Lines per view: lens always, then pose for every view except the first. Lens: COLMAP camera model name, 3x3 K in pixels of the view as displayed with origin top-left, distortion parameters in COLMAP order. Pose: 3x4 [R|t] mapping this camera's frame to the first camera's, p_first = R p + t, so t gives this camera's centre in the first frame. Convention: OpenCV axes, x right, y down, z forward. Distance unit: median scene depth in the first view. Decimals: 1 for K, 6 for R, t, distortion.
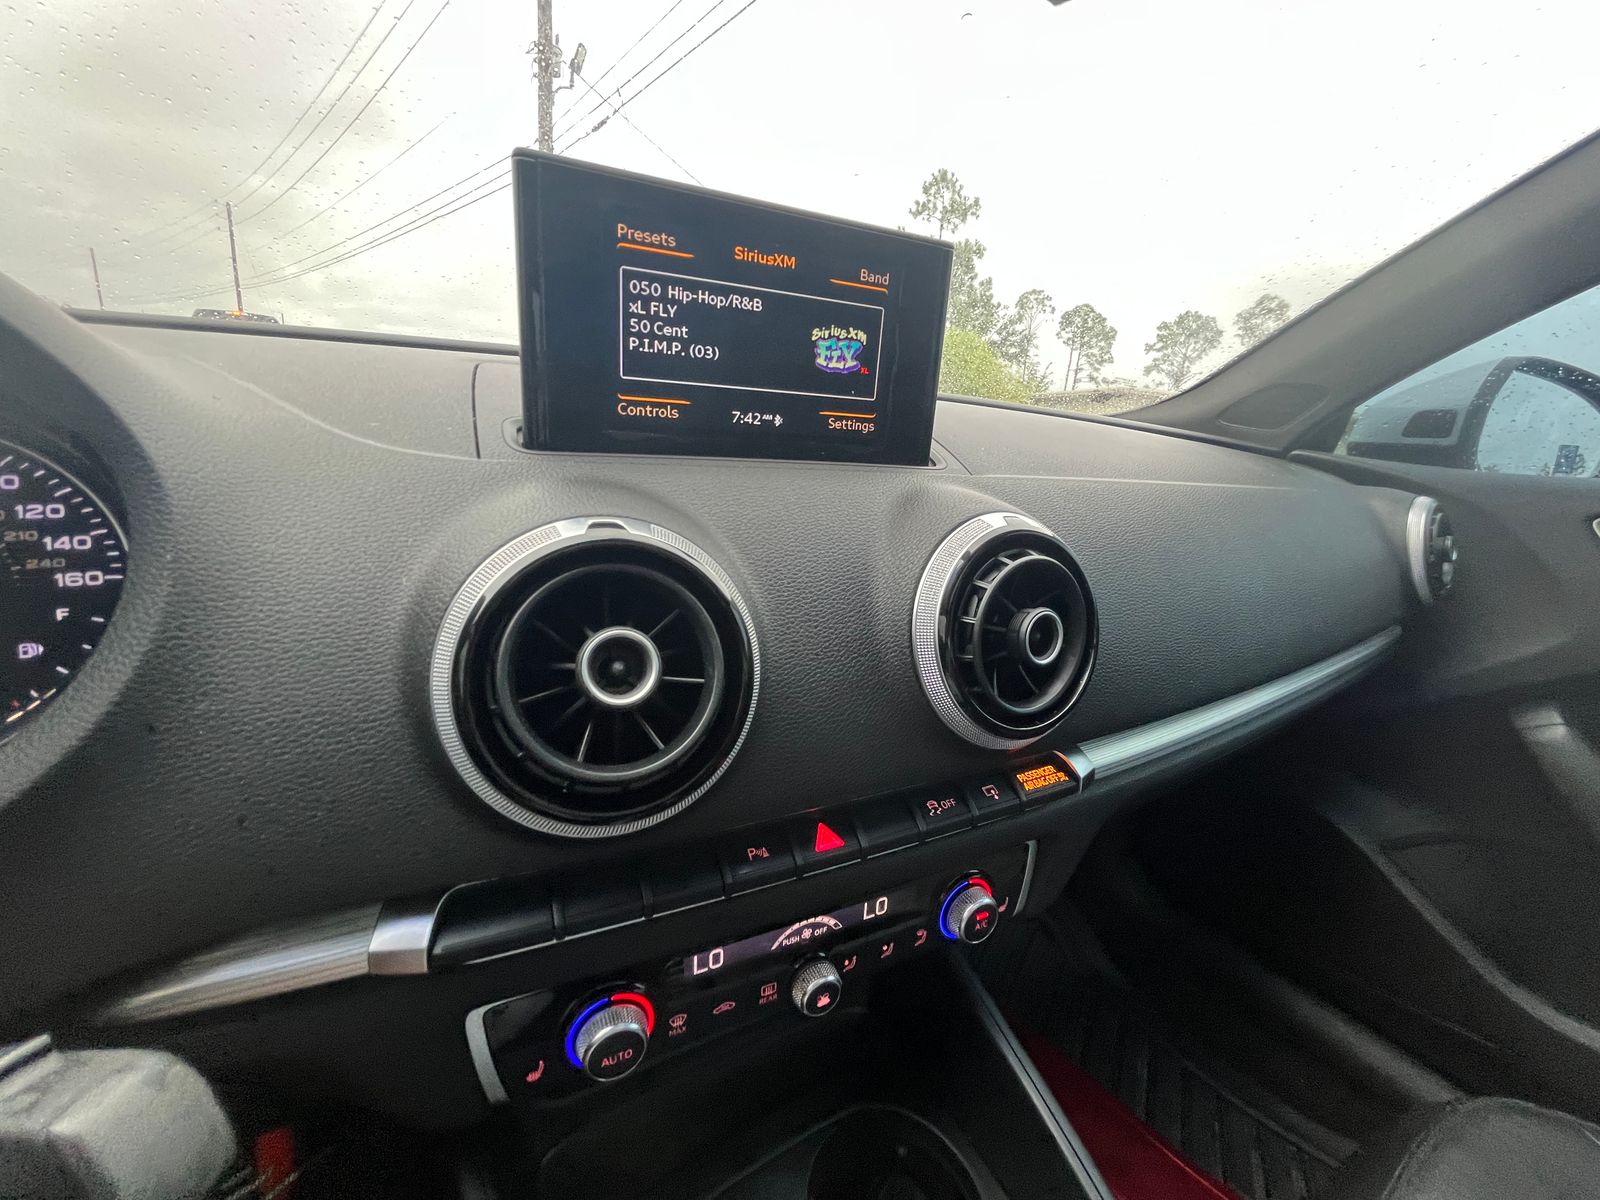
lens RADIAL K [[652.8, 0, 800.0], [0, 652.8, 600.0], [0, 0, 1]] dist [-0.001713, -0.000239]
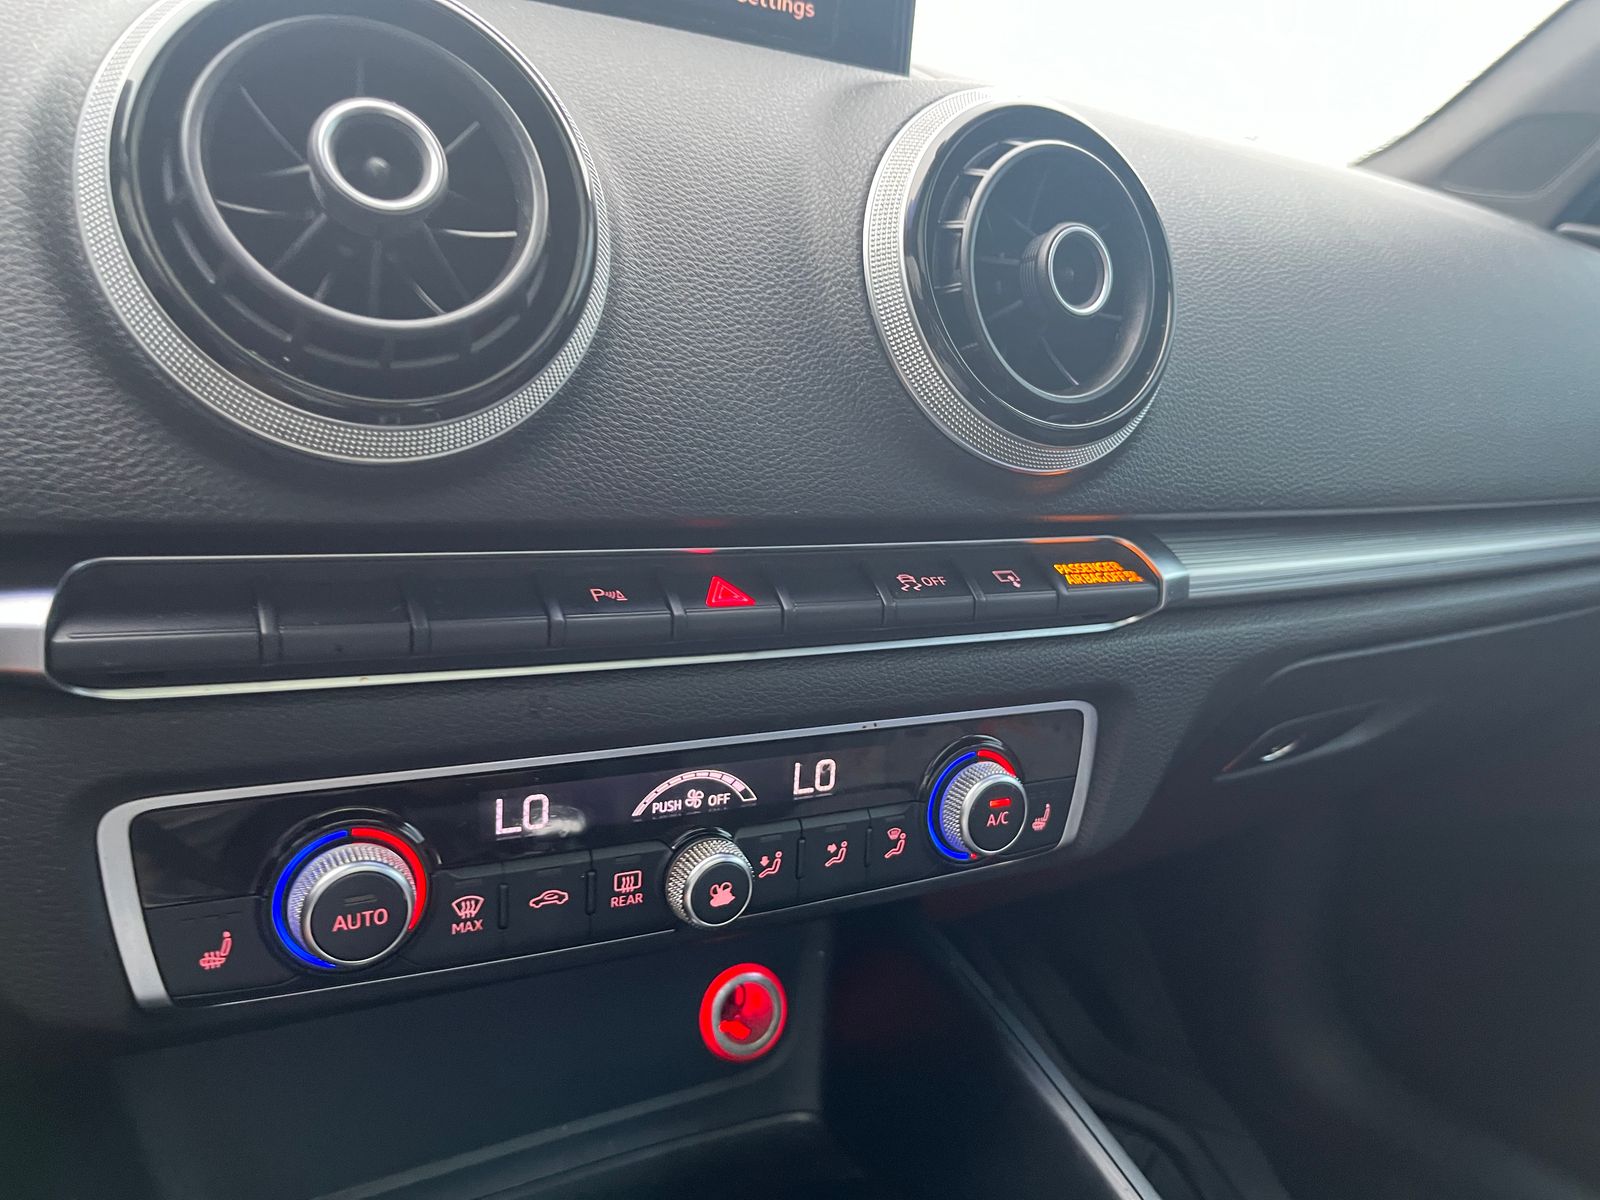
lens RADIAL K [[1265.1, 0, 790.0], [0, 1265.1, 609.6], [0, 0, 1]] dist [0.058656, -0.111328]
pose [[0.998907, 0.000021, 0.046751, 0.044659], [0.003245, 0.997557, -0.069781, 0.442966], [-0.046638, 0.069856, 0.996466, -0.152225]]
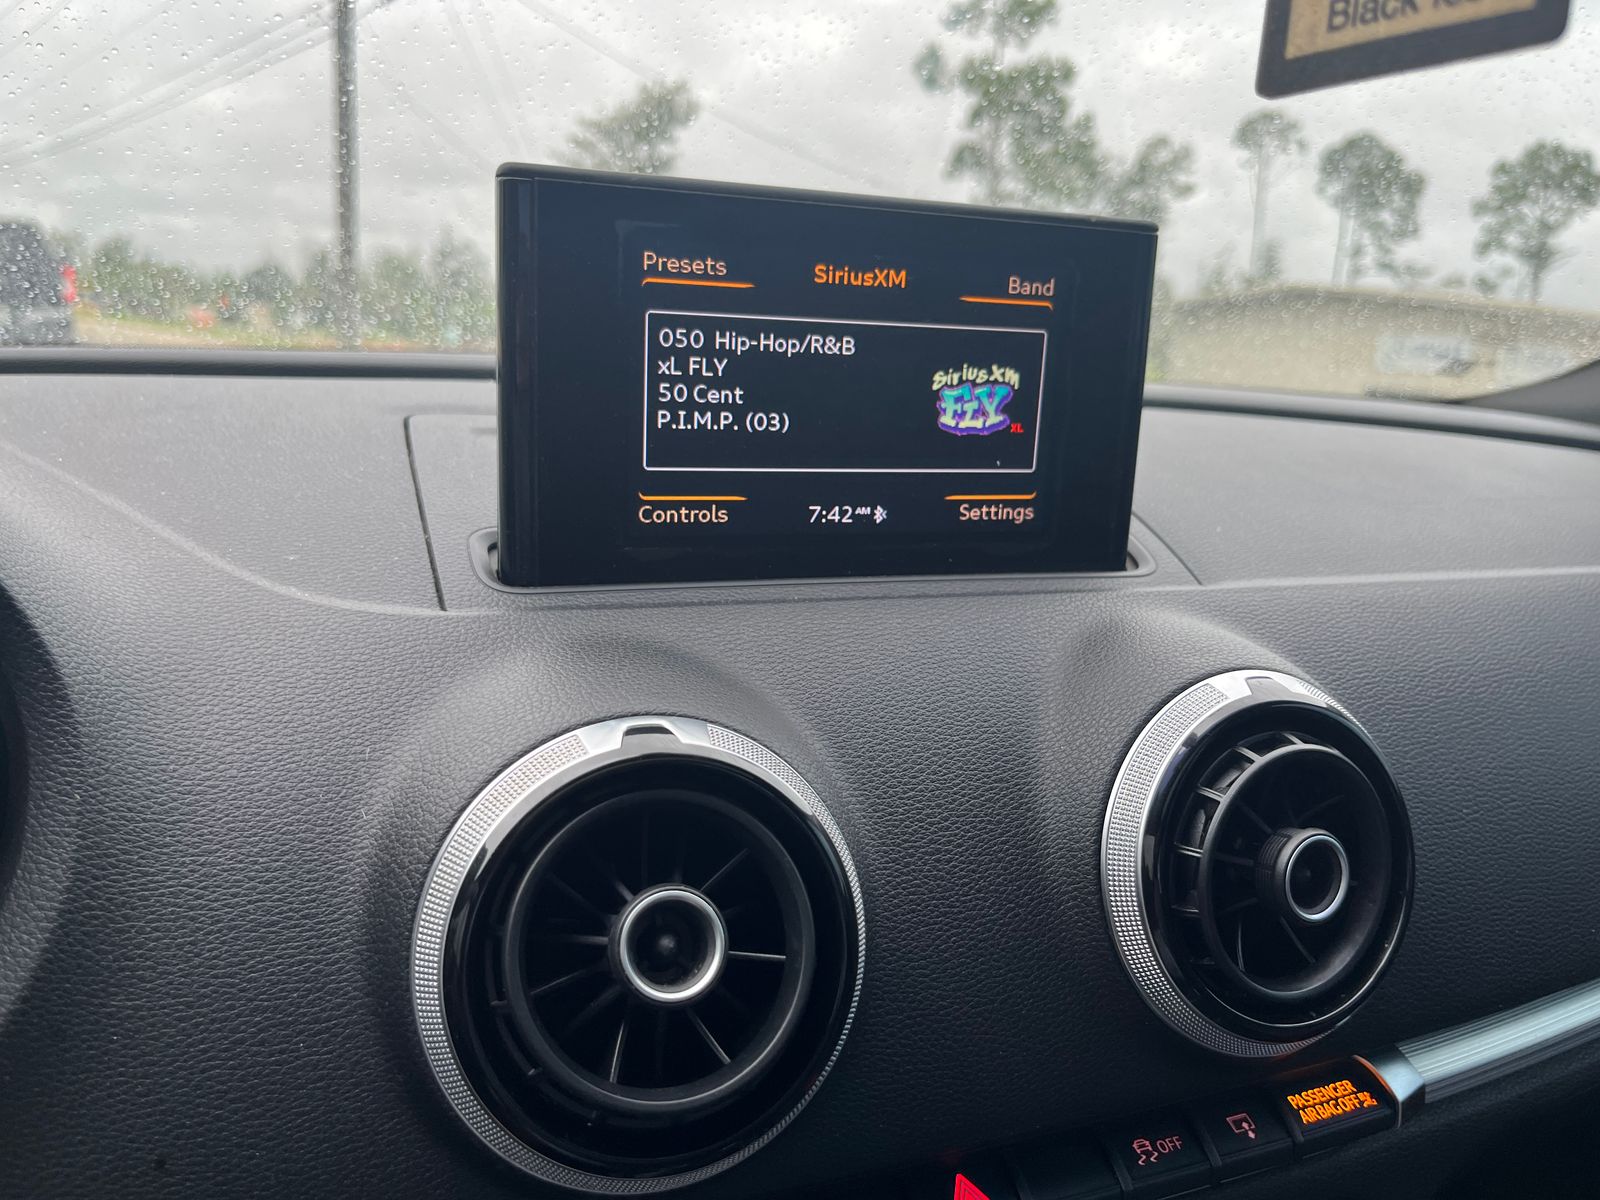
lens RADIAL K [[1265.1, 0, 790.0], [0, 1265.1, 609.6], [0, 0, 1]] dist [0.058656, -0.111328]
pose [[0.996778, -0.009967, -0.079586, -0.026818], [0.004828, 0.997906, -0.064504, -0.117382], [0.080062, 0.063912, 0.994739, -0.255666]]
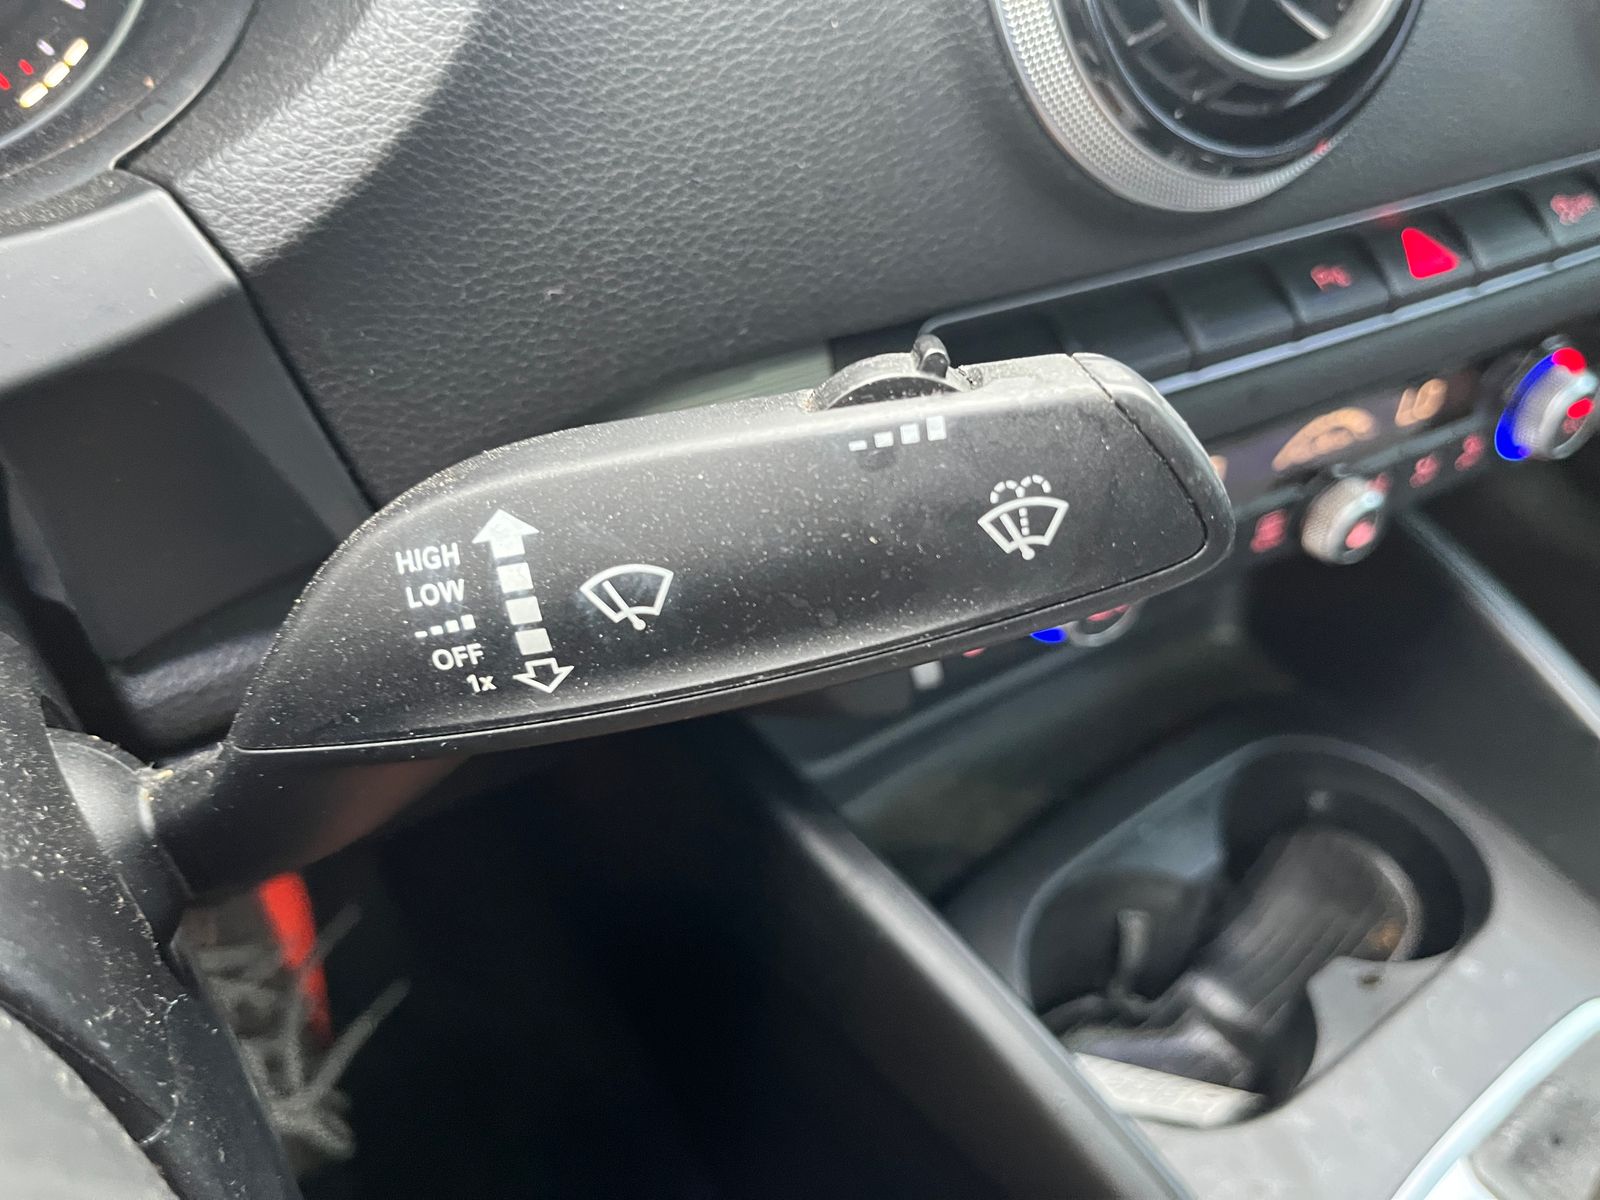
lens RADIAL K [[1265.1, 0, 790.0], [0, 1265.1, 609.6], [0, 0, 1]] dist [0.058656, -0.111328]
pose [[0.997195, -0.073566, 0.013765, -0.534932], [0.062029, 0.915282, 0.398010, 0.161139], [-0.041878, -0.396040, 0.917278, -0.127330]]
